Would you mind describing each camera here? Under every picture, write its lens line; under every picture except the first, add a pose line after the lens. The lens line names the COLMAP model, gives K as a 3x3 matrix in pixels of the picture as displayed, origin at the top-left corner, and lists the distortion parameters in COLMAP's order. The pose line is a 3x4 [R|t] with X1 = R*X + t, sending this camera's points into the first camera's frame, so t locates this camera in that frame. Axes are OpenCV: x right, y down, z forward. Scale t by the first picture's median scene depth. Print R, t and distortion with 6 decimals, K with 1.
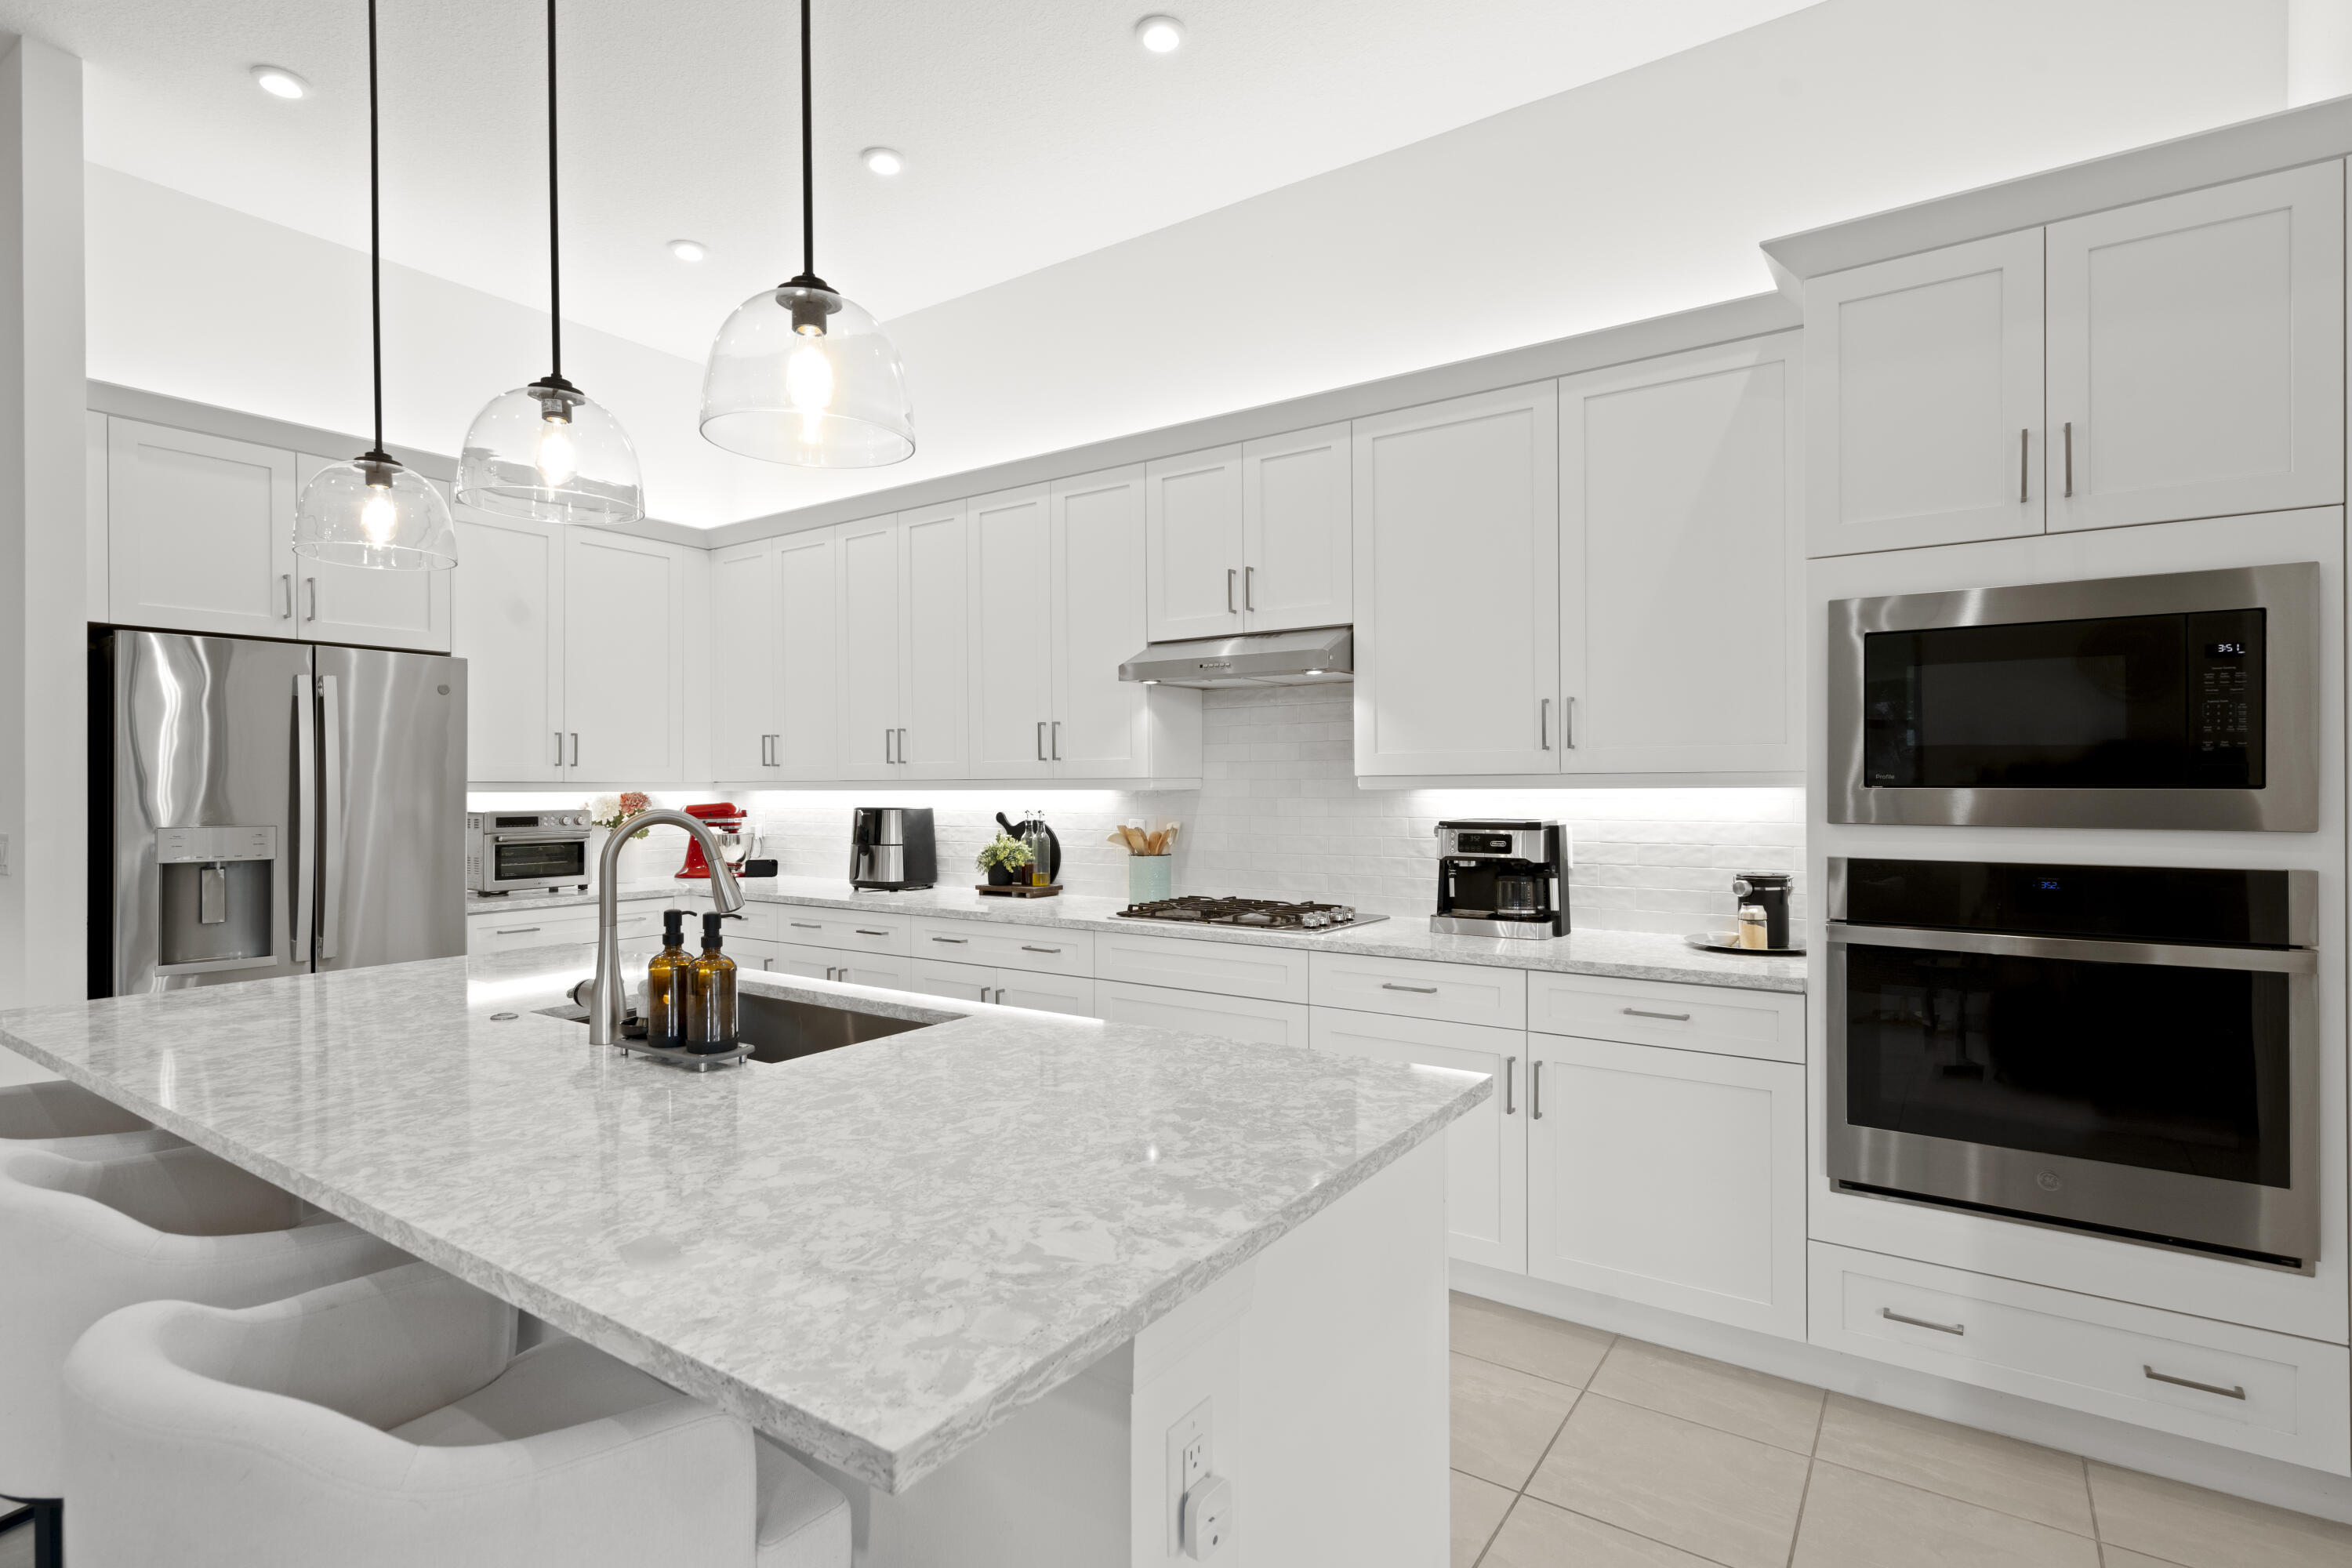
lens RADIAL K [[1122.4, 0, 1190.4], [0, 1122.4, 792.4], [0, 0, 1]] dist [-0.002633, 0.004086]
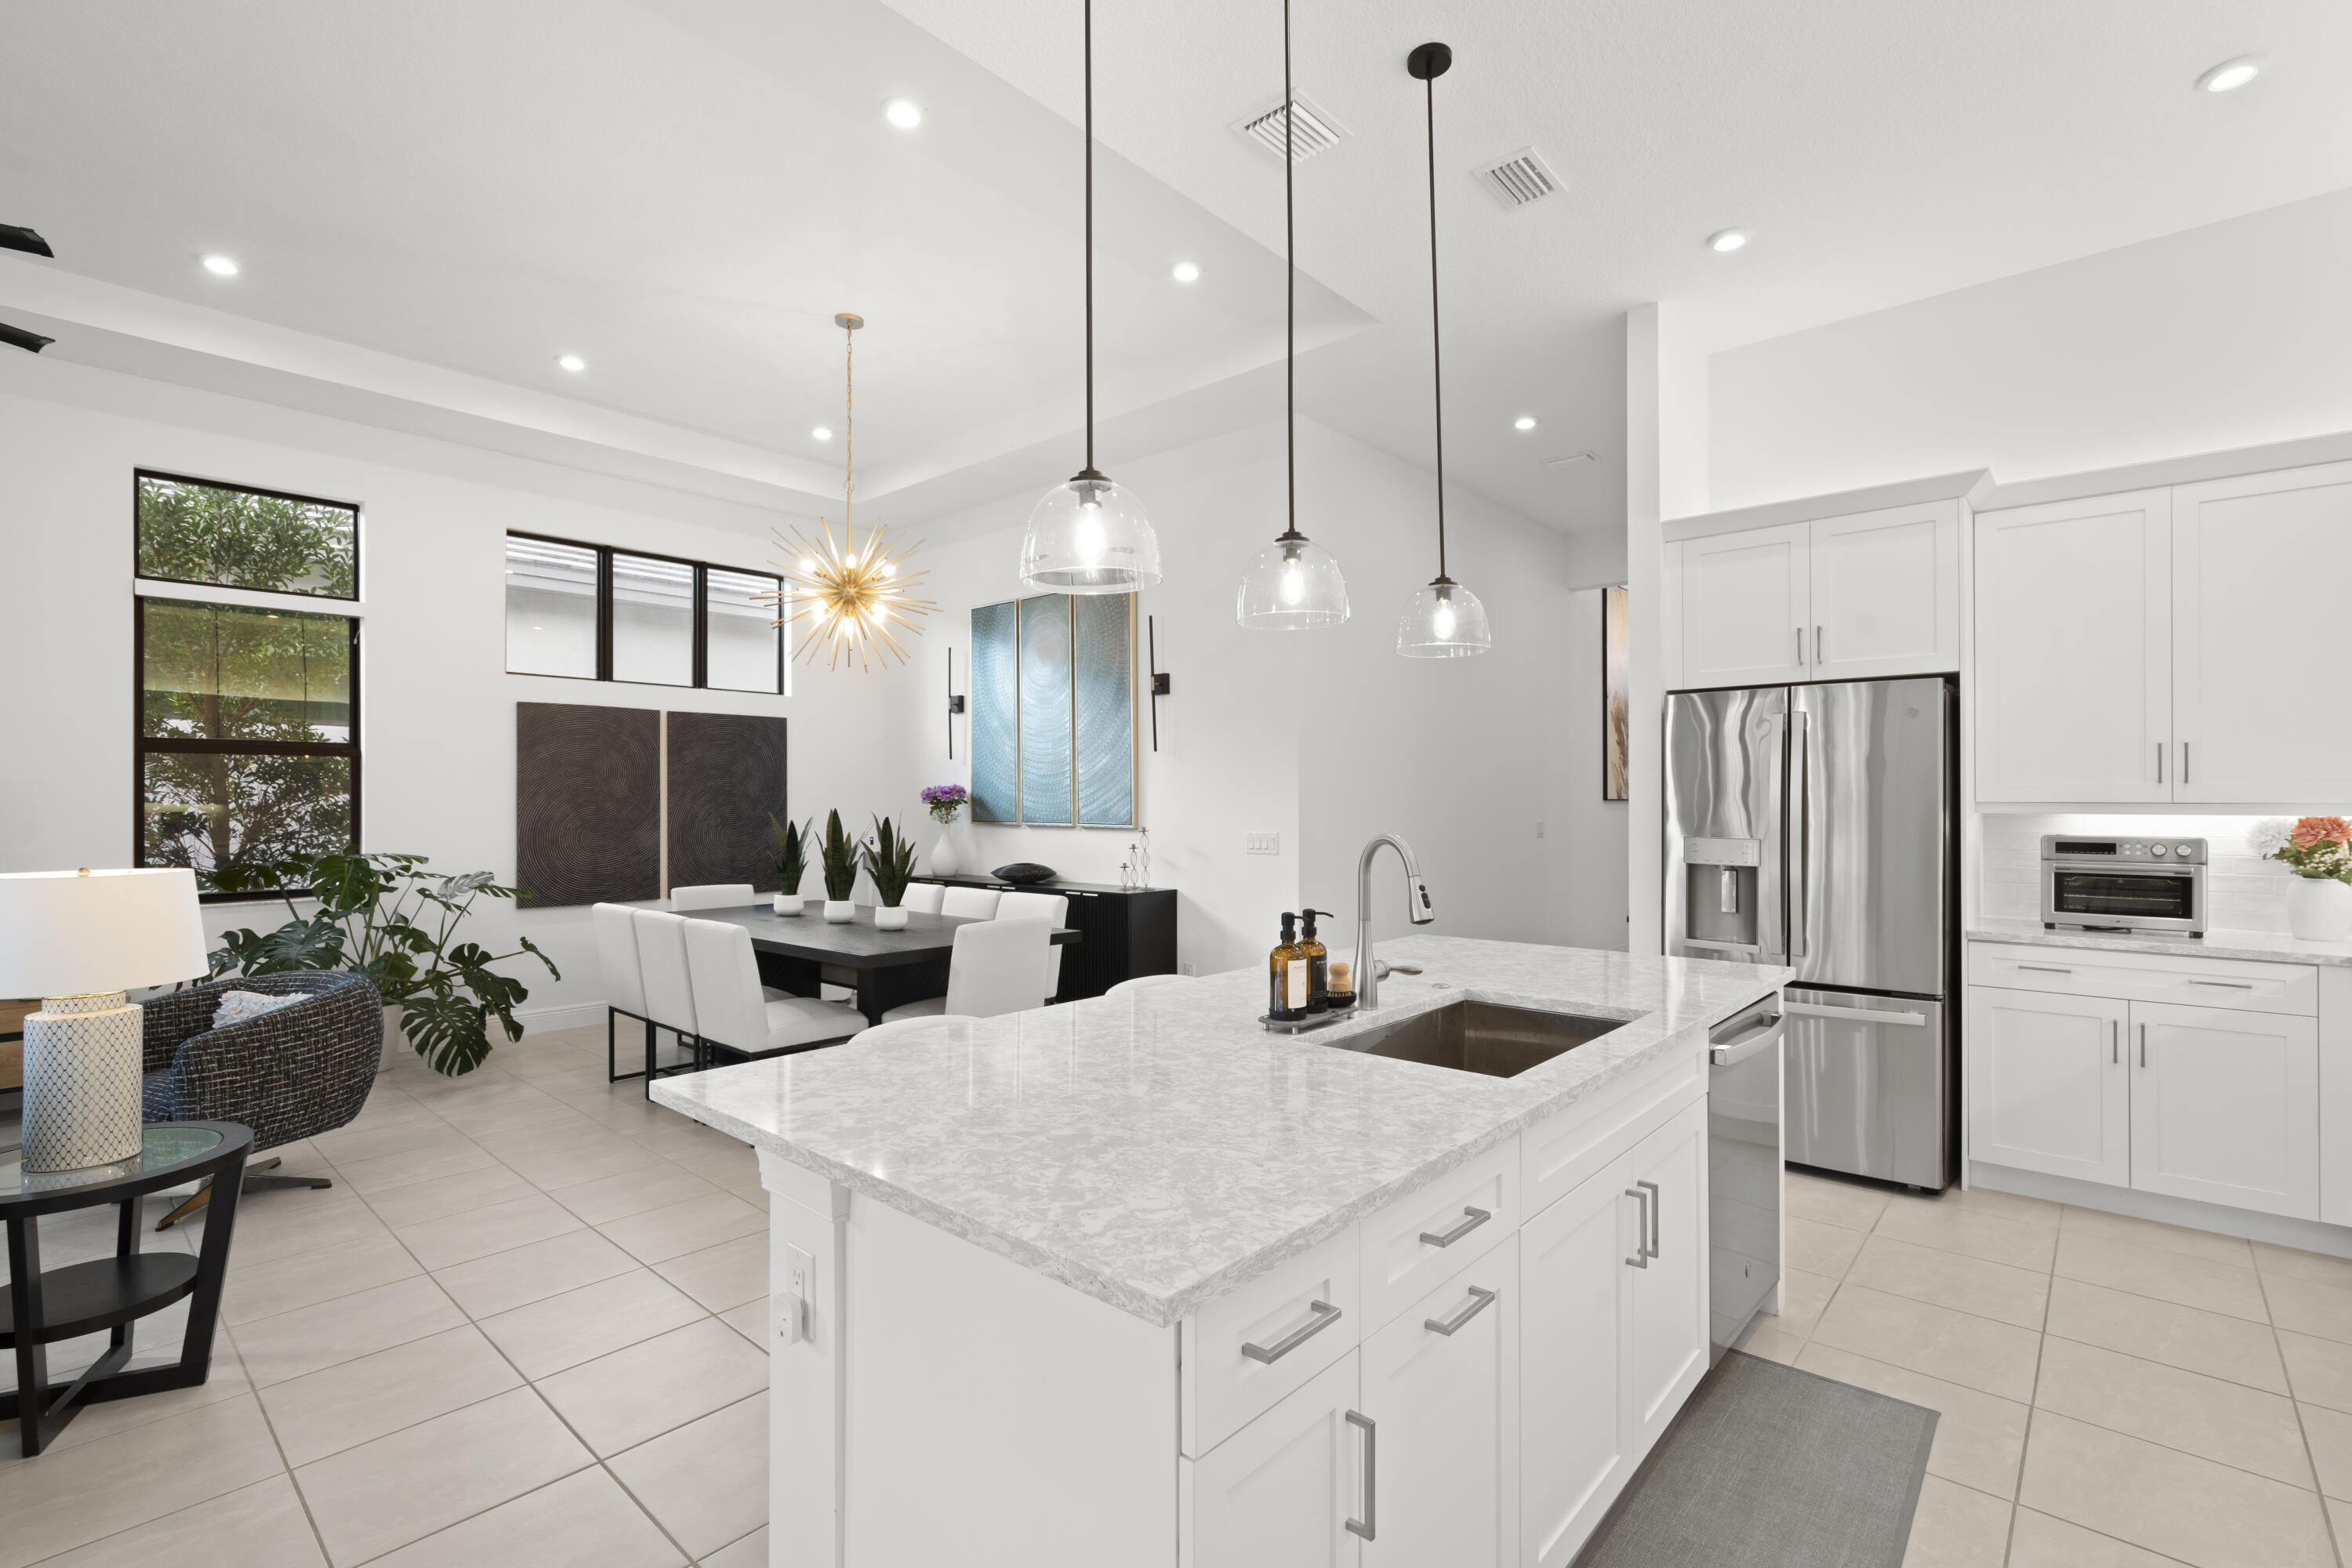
lens RADIAL K [[1072.2, 0, 1172.6], [0, 1072.2, 795.5], [0, 0, 1]] dist [-0.000846, 0.001692]
pose [[-0.139490, -0.002594, -0.990220, 0.436201], [-0.003494, 0.999992, -0.002127, -0.014061], [0.990217, 0.003163, -0.139497, 0.549818]]
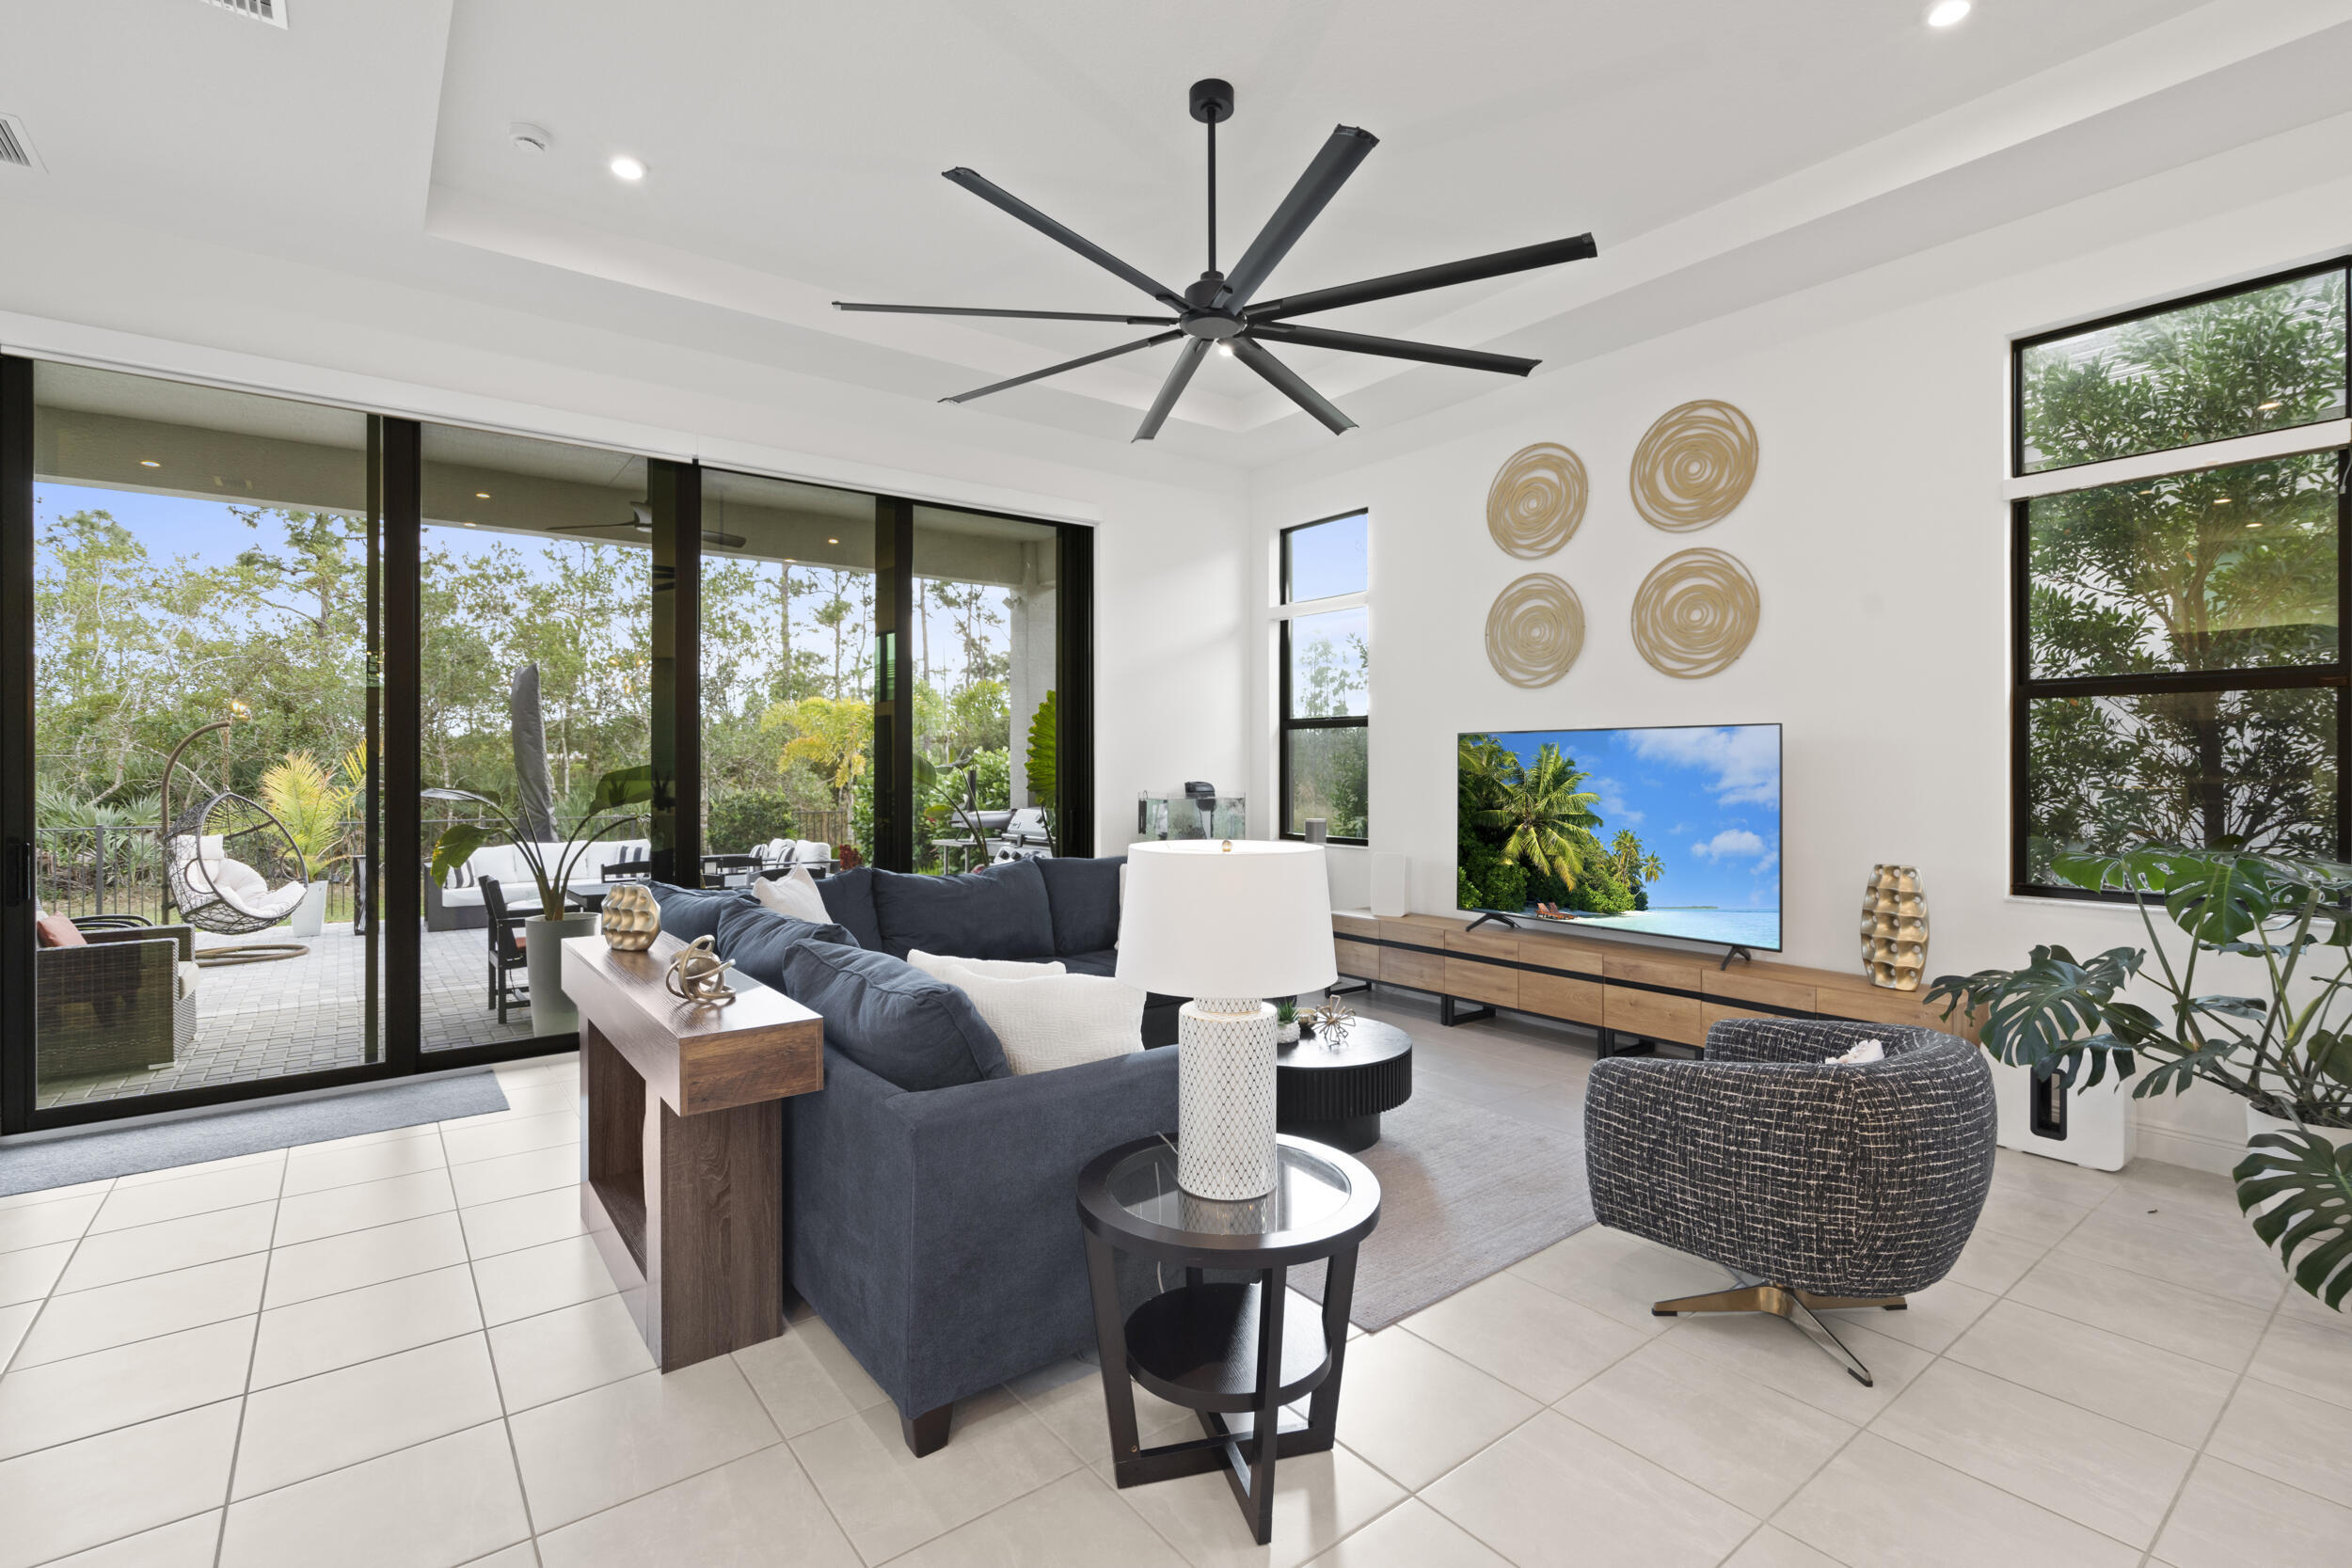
lens RADIAL K [[1072.1, 0, 1185.1], [0, 1072.1, 769.8], [0, 0, 1]] dist [-0.000846, 0.001692]
pose [[-0.953248, 0.000092, 0.302188, -0.369018], [0.002981, 0.999954, 0.009100, -0.008302], [-0.302174, 0.009575, -0.953205, 0.299830]]
